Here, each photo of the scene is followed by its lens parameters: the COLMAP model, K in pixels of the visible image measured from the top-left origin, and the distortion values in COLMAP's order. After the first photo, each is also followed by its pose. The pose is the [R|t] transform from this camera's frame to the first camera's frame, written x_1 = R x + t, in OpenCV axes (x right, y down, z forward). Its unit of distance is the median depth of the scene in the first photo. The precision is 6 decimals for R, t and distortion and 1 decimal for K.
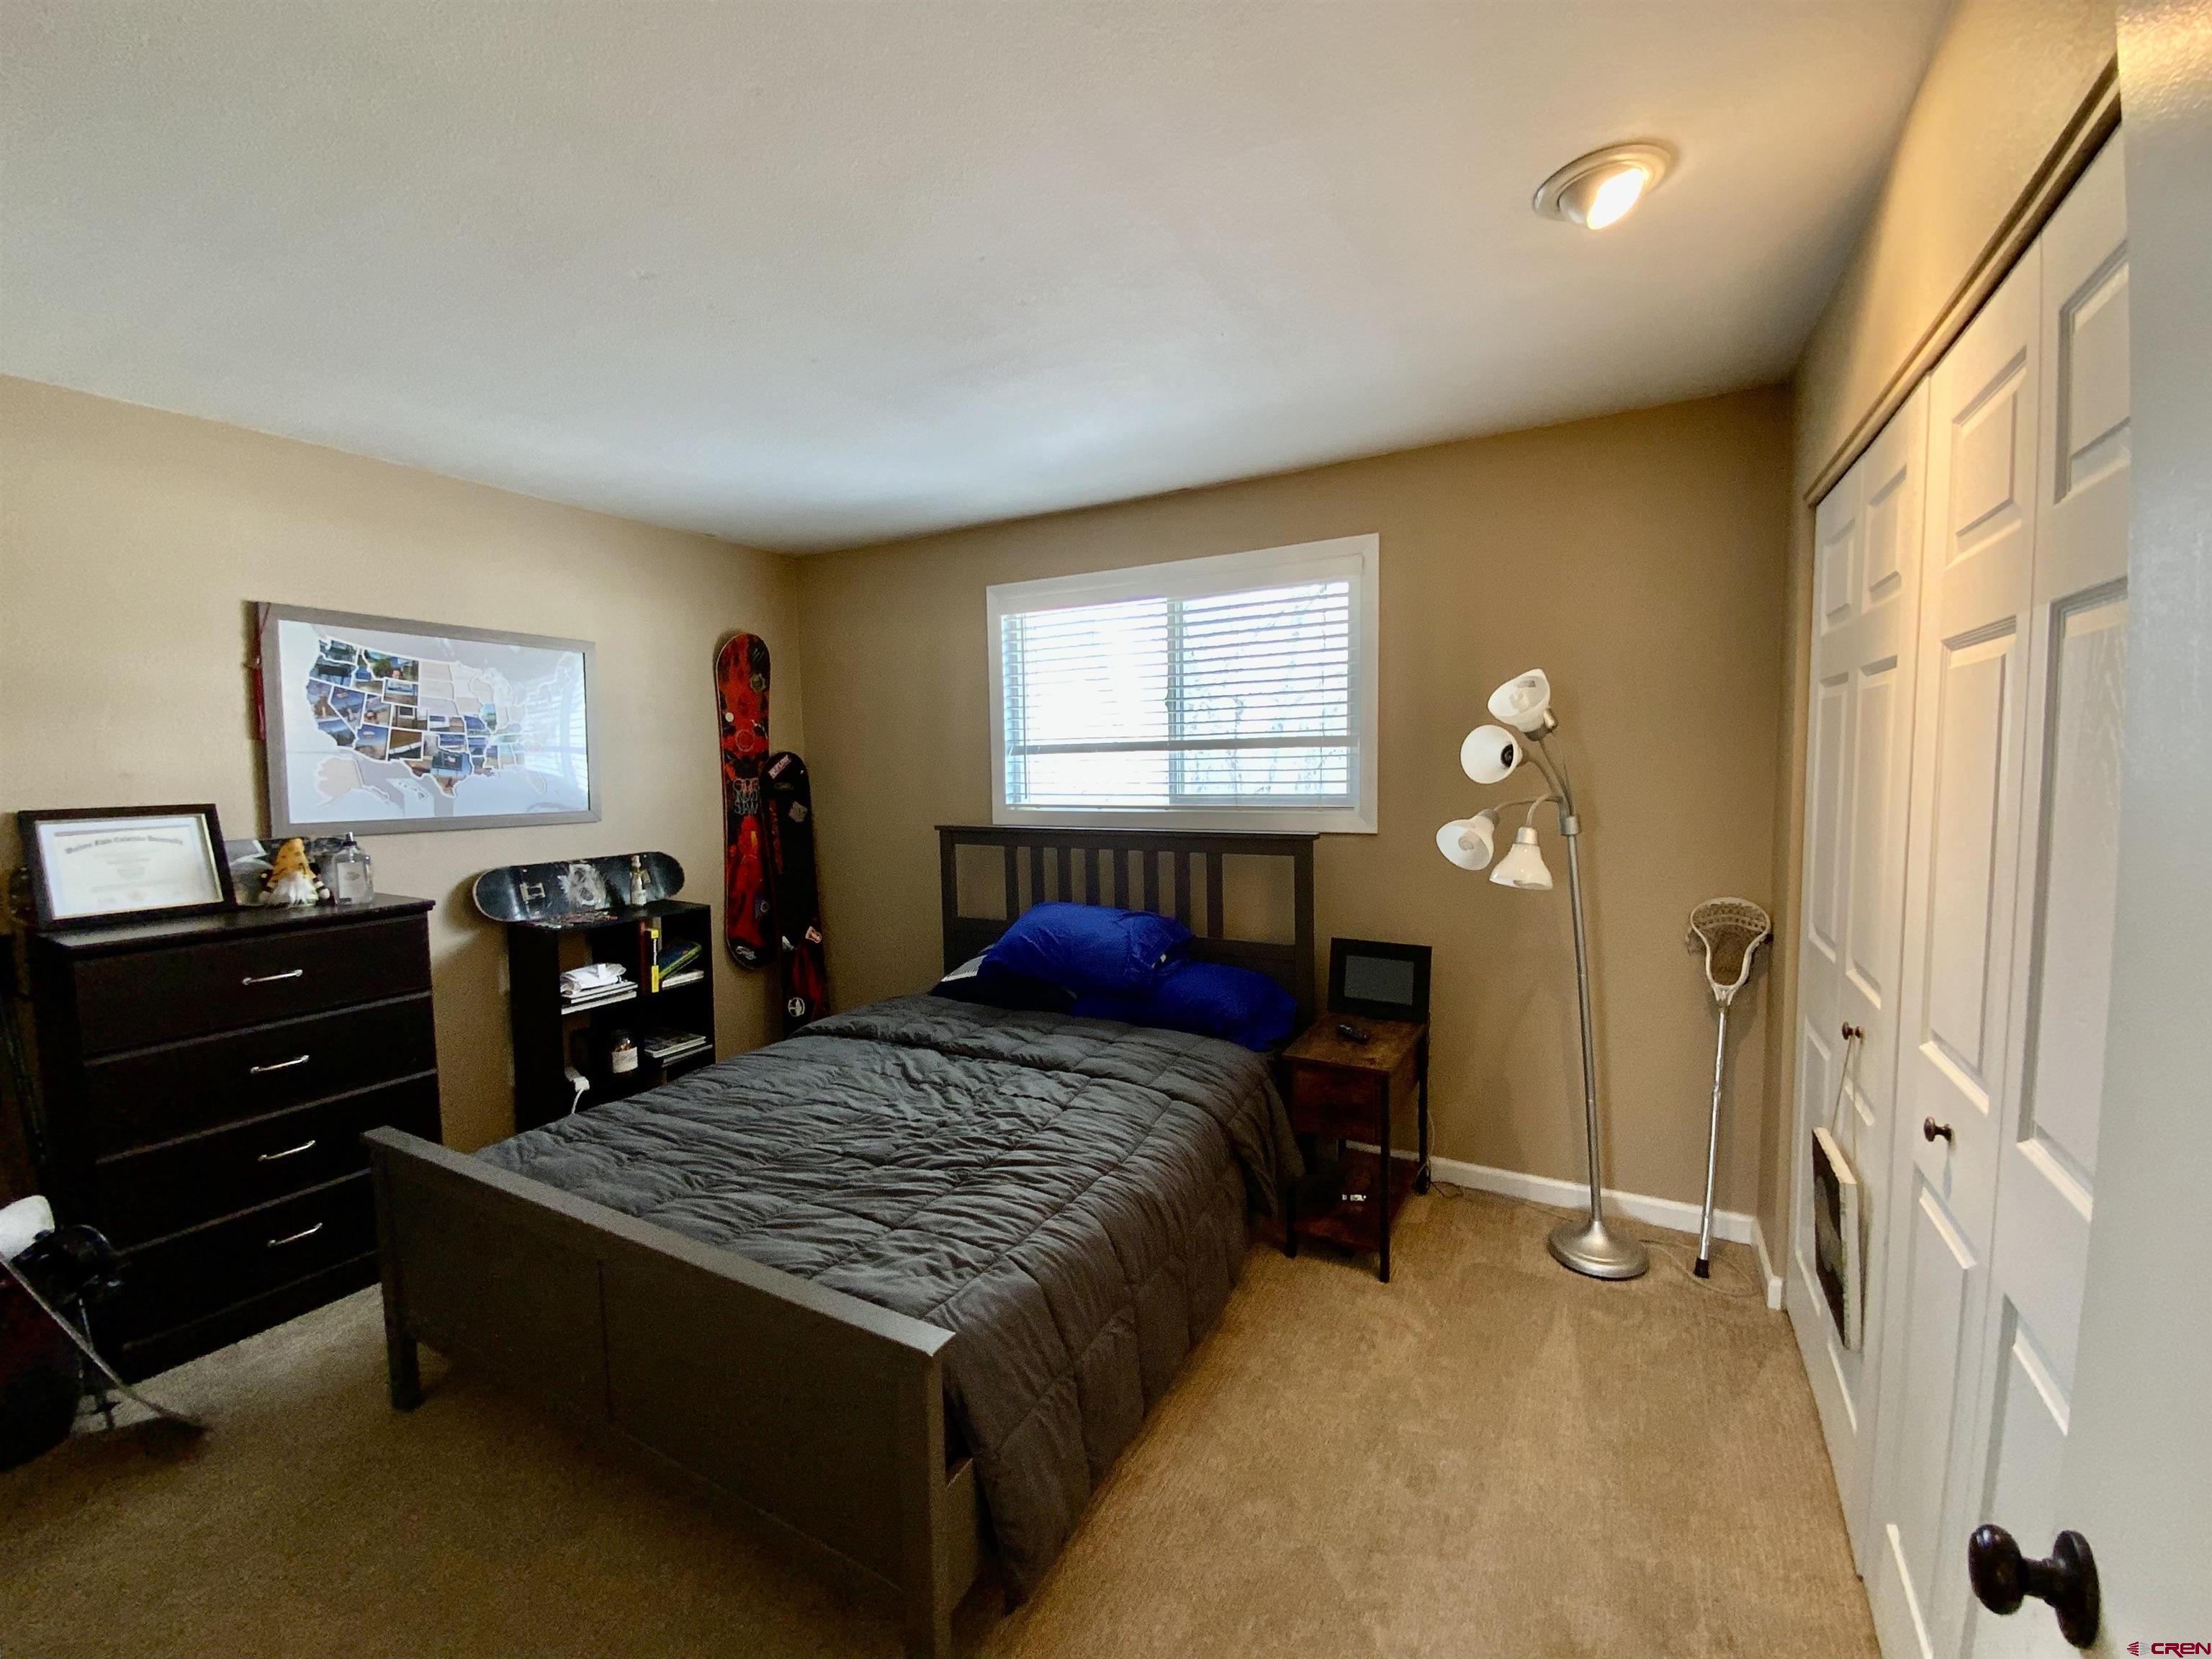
lens RADIAL K [[903.3, 0, 1114.1], [0, 903.3, 842.0], [0, 0, 1]] dist [0.026166, -0.013295]
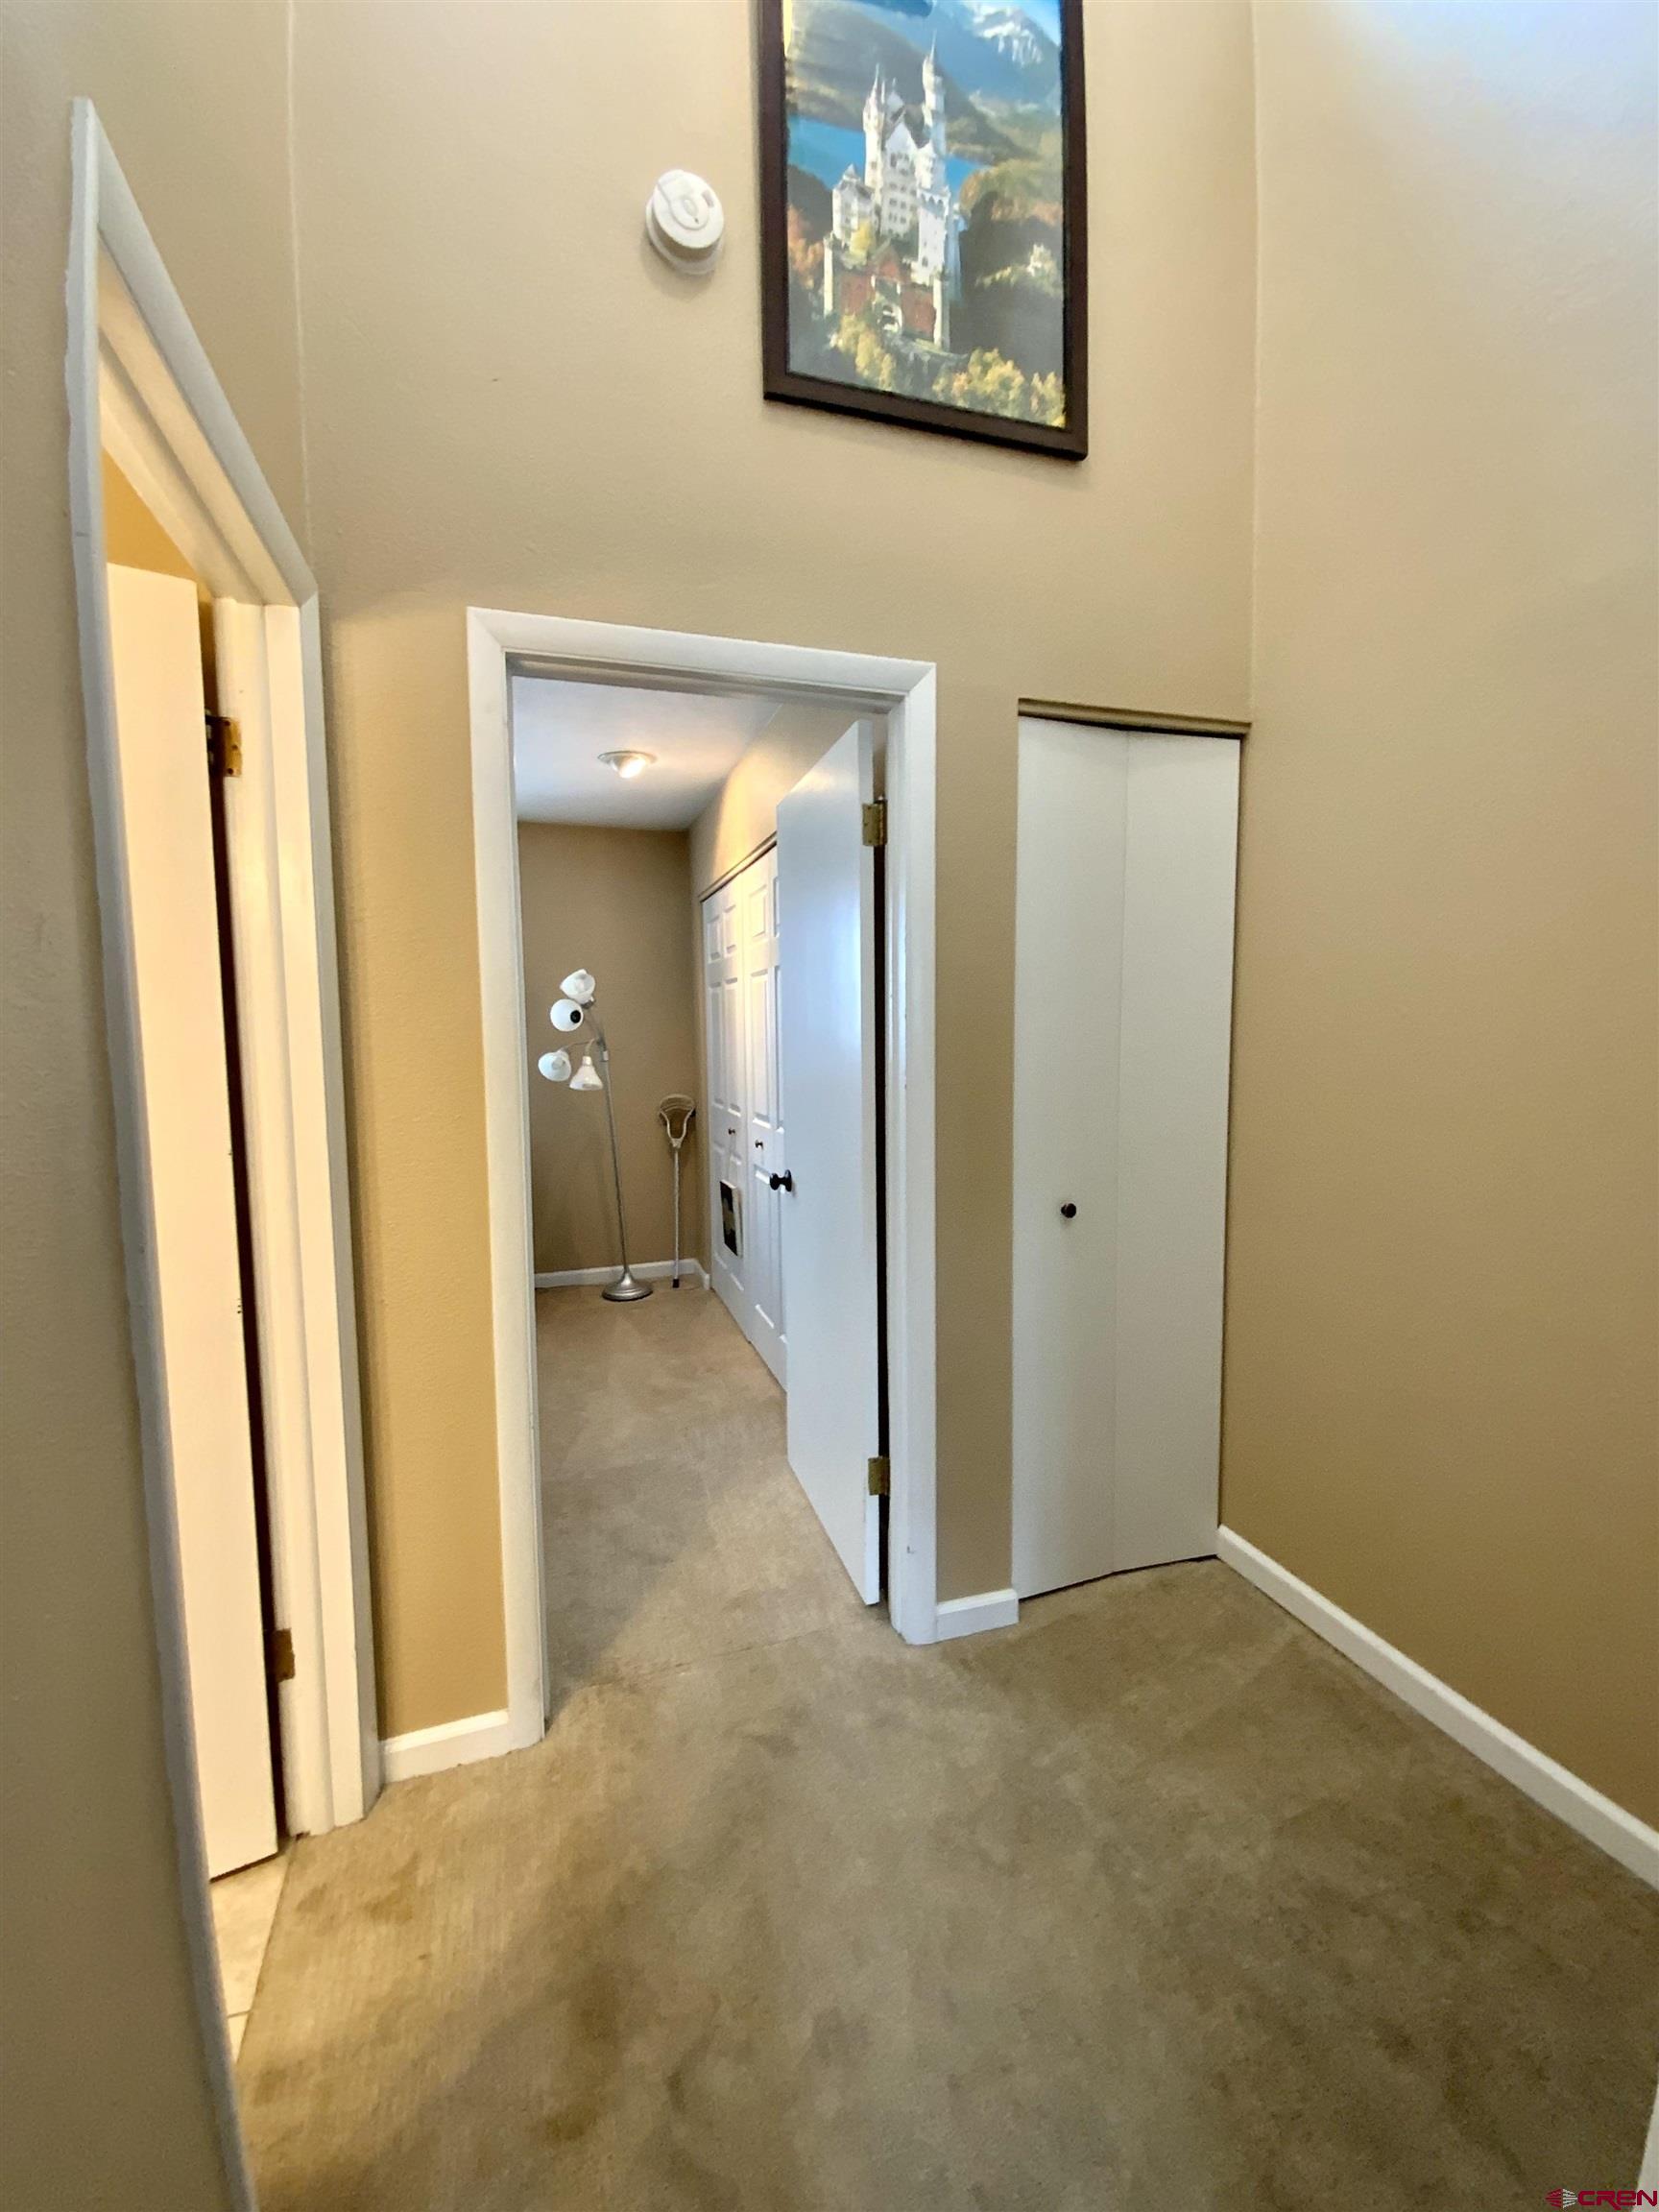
lens RADIAL K [[893.4, 0, 829.5], [0, 893.4, 1106.0], [0, 0, 1]] dist [0.001248, -0.016391]
pose [[0.679347, -0.041208, 0.732659, -0.533018], [0.058218, 0.998302, 0.002167, 0.108856], [-0.731504, 0.041182, 0.680592, -0.571196]]
